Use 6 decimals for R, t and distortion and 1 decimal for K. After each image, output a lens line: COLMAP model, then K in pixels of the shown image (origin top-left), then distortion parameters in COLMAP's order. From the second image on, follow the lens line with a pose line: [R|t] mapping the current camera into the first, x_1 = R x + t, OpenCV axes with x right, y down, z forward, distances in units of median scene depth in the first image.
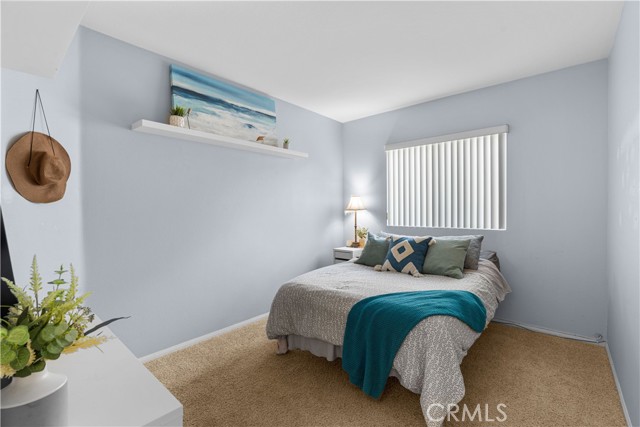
lens RADIAL K [[289.6, 0, 320.0], [0, 289.6, 213.5], [0, 0, 1]] dist [-0.000120, 0.000274]
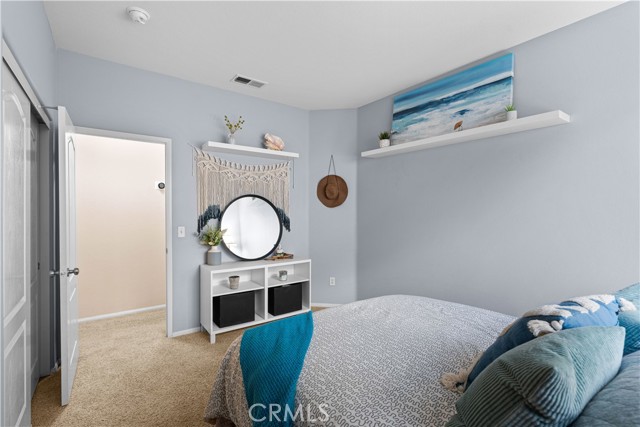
lens RADIAL K [[289.6, 0, 320.0], [0, 289.6, 213.5], [0, 0, 1]] dist [-0.000120, 0.000274]
pose [[-0.207591, 0.013542, -0.978122, 0.721915], [-0.021072, 0.999610, 0.018312, -0.018116], [0.977989, 0.024412, -0.207225, 0.846925]]
